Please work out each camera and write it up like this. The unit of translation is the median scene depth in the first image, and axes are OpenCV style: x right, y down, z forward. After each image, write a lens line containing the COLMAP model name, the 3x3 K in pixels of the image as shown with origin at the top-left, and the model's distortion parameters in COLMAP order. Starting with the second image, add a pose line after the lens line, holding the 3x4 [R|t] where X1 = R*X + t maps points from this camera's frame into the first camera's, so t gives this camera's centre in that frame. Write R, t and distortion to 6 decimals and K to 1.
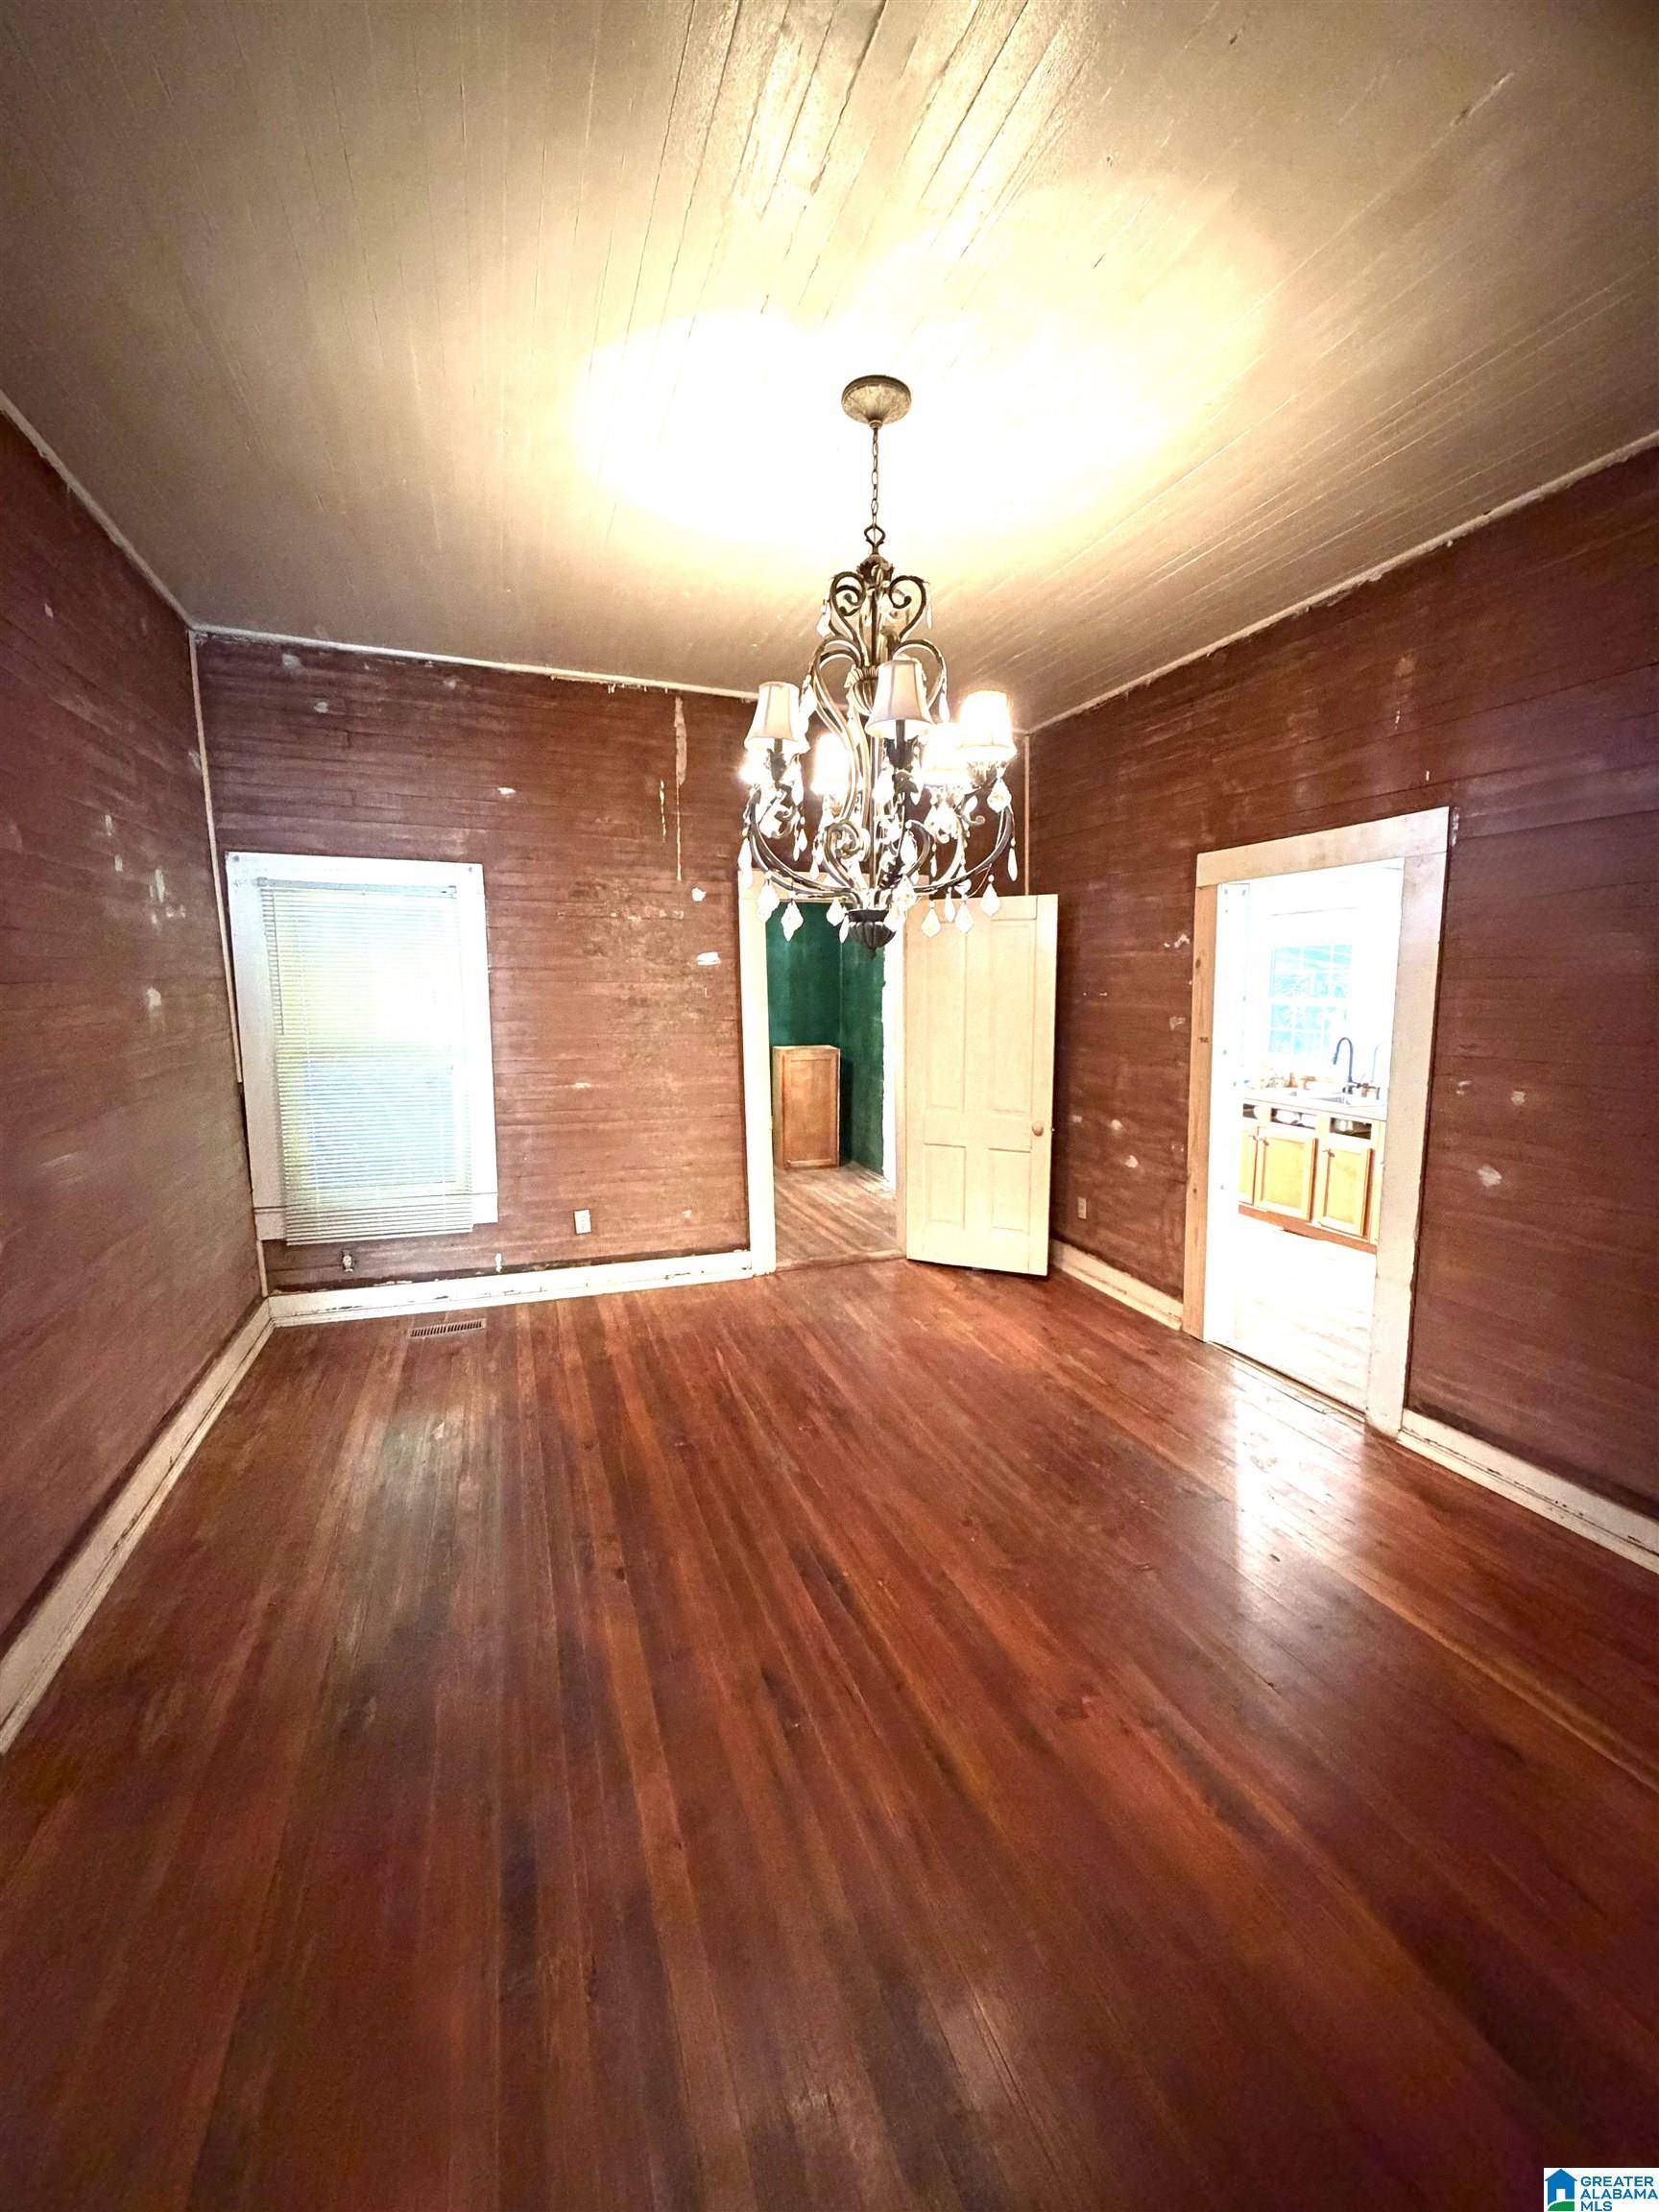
lens RADIAL K [[878.5, 0, 832.7], [0, 878.5, 1111.5], [0, 0, 1]] dist [-0.007031, 0.000199]
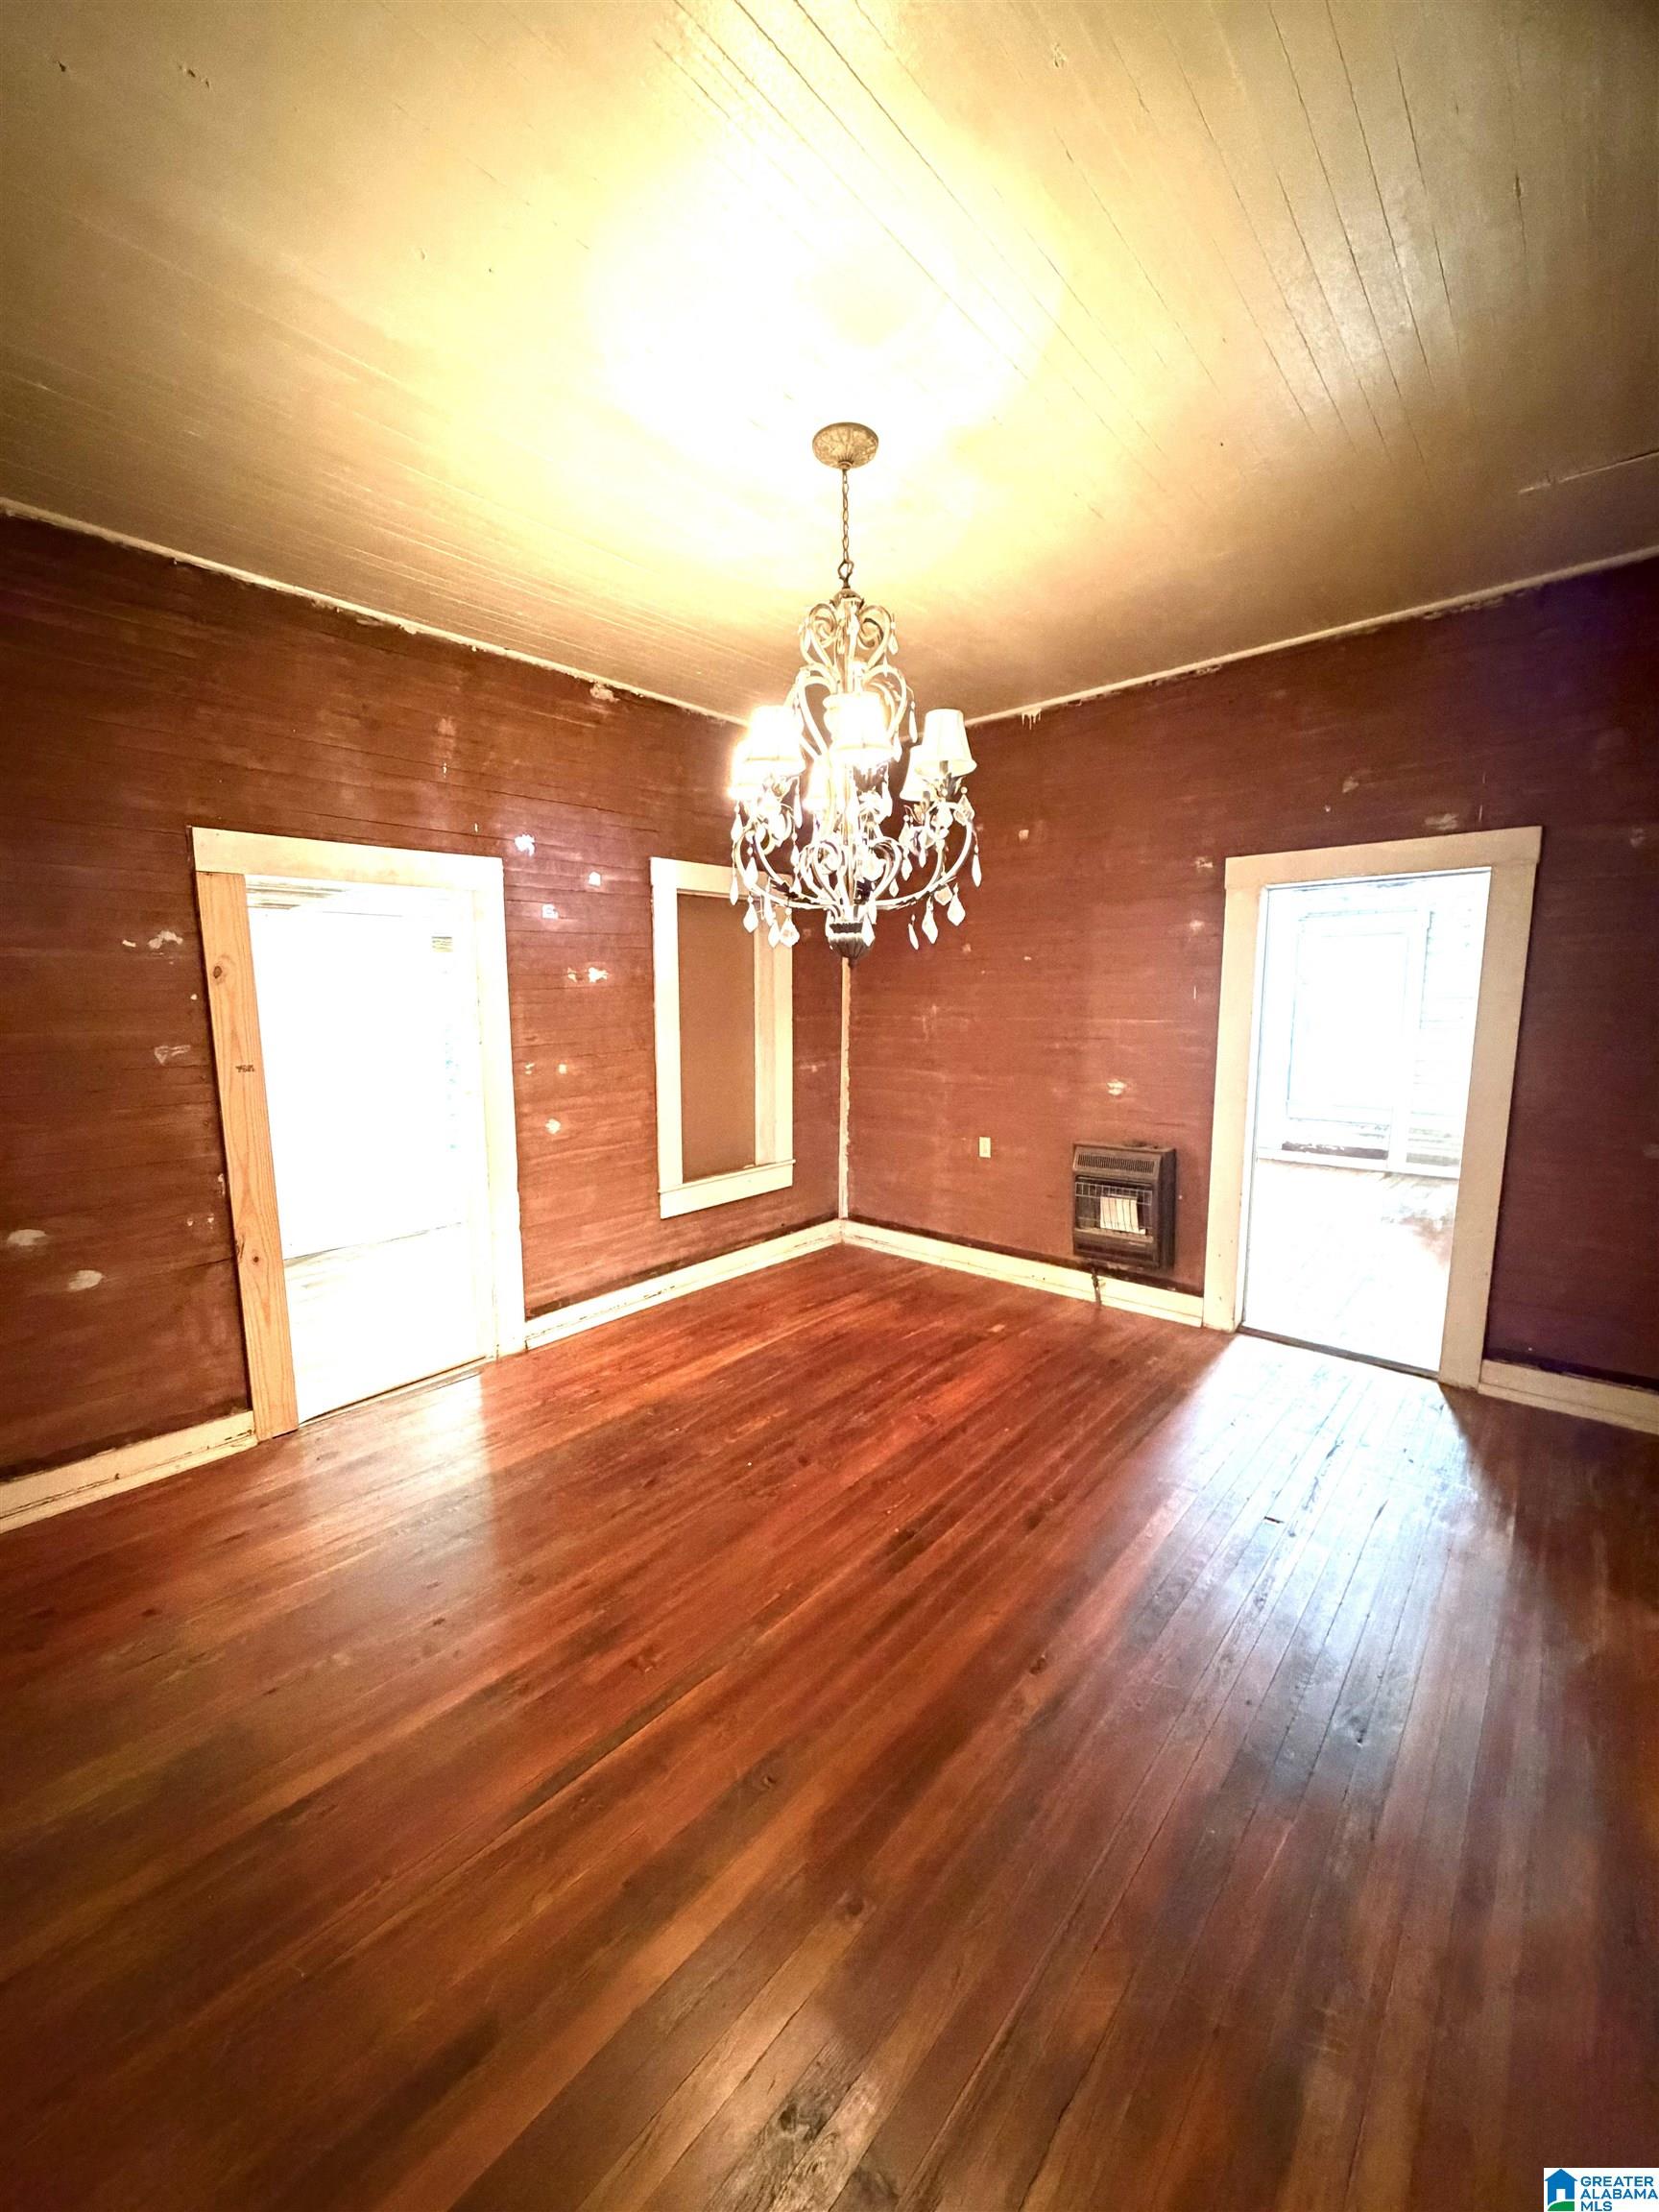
lens RADIAL K [[878.5, 0, 832.5], [0, 878.5, 1106.7], [0, 0, 1]] dist [-0.007031, 0.000199]
pose [[-0.481230, -0.113503, 0.869215, -0.721437], [0.137783, 0.969462, 0.202876, -0.186850], [-0.865698, 0.217393, -0.450895, 1.247991]]
